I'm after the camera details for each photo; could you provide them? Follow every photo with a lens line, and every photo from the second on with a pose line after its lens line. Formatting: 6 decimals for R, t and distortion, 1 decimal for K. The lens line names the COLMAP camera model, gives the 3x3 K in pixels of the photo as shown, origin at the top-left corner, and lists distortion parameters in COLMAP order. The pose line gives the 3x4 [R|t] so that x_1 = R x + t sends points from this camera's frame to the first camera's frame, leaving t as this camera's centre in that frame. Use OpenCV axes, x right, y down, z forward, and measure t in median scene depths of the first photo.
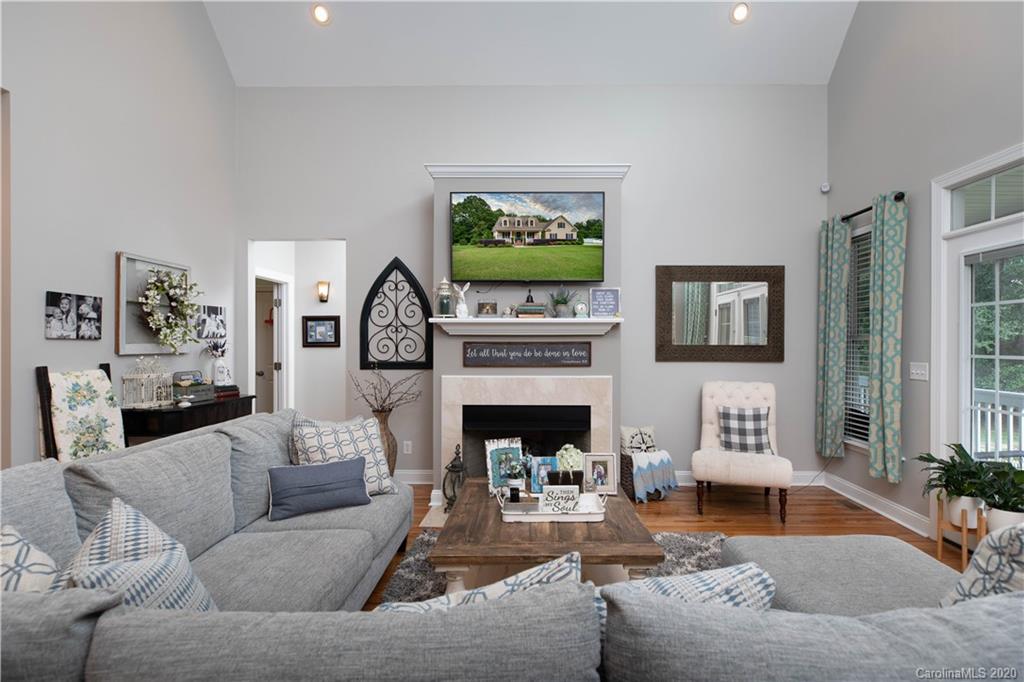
lens RADIAL K [[495.3, 0, 533.3], [0, 495.3, 344.0], [0, 0, 1]] dist [-0.001296, -0.001644]
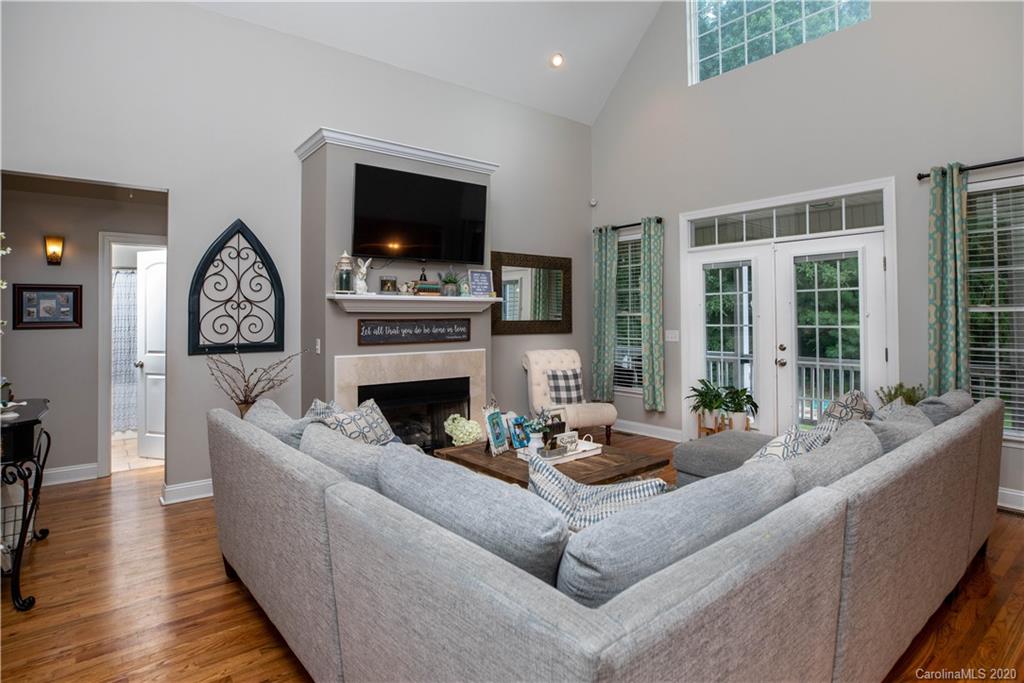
lens RADIAL K [[544.5, 0, 501.5], [0, 544.5, 307.7], [0, 0, 1]] dist [-0.023977, 0.000816]
pose [[0.780360, 0.005110, 0.625310, -0.586135], [0.009678, 0.999748, -0.020248, -0.003265], [-0.625256, 0.021852, 0.780114, 0.012640]]
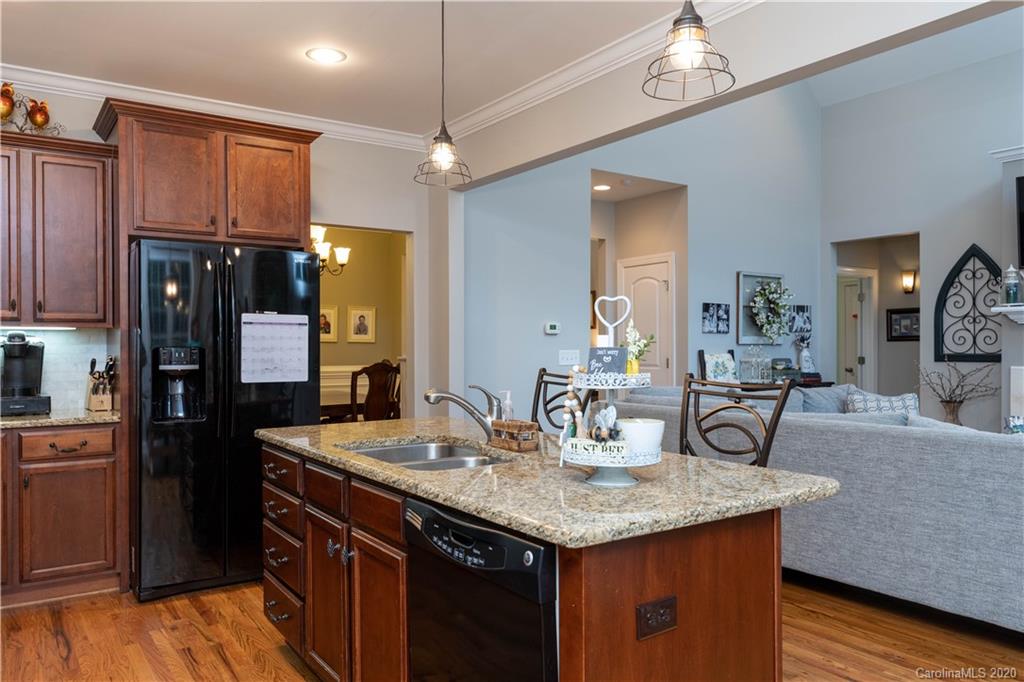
lens RADIAL K [[747.9, 0, 509.1], [0, 747.9, 347.6], [0, 0, 1]] dist [0.006725, 0.000646]
pose [[0.567417, 0.000106, -0.823431, 0.469115], [-0.000174, 1.000000, 0.000008, 0.027312], [0.823431, 0.000139, 0.567417, -0.641326]]
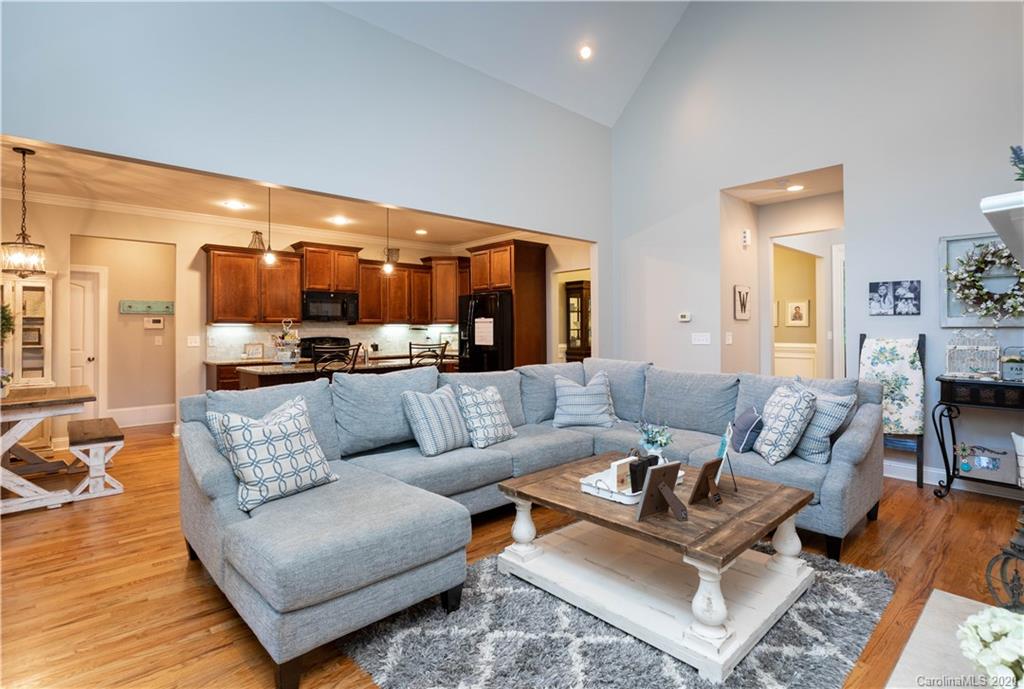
lens RADIAL K [[493.7, 0, 513.3], [0, 493.7, 335.3], [0, 0, 1]] dist [-0.005845, -0.000256]
pose [[-0.728113, 0.009822, -0.685387, 0.566416], [0.002400, 0.999928, 0.011779, 0.021044], [0.685453, 0.006931, -0.728084, 0.971855]]
